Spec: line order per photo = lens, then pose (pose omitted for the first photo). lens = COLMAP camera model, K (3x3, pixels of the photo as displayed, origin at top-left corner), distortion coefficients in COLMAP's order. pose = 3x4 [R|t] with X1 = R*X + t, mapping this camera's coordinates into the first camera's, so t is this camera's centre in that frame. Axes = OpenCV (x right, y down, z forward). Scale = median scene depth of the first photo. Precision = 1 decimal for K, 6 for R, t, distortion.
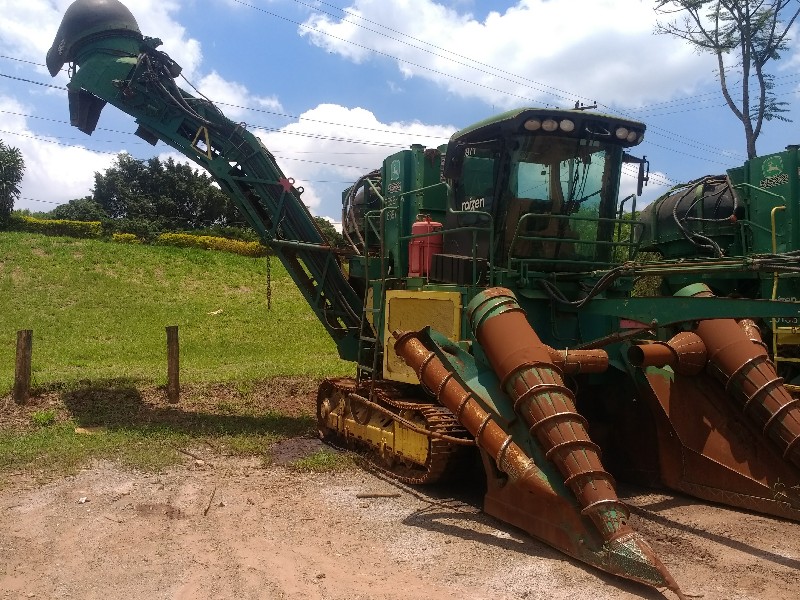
lens RADIAL K [[696.1, 0, 398.2], [0, 696.1, 286.1], [0, 0, 1]] dist [0.113867, -0.191908]
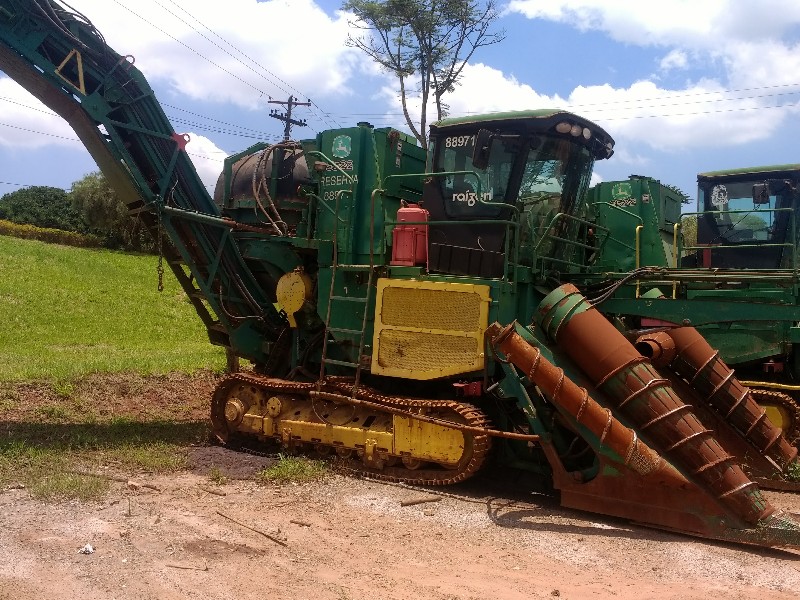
lens RADIAL K [[696.1, 0, 398.2], [0, 696.1, 286.1], [0, 0, 1]] dist [0.113867, -0.191908]
pose [[0.864773, 0.050127, 0.499656, -0.404547], [-0.056754, 0.998386, -0.001935, 0.014840], [-0.498946, -0.026684, 0.866222, 0.169552]]
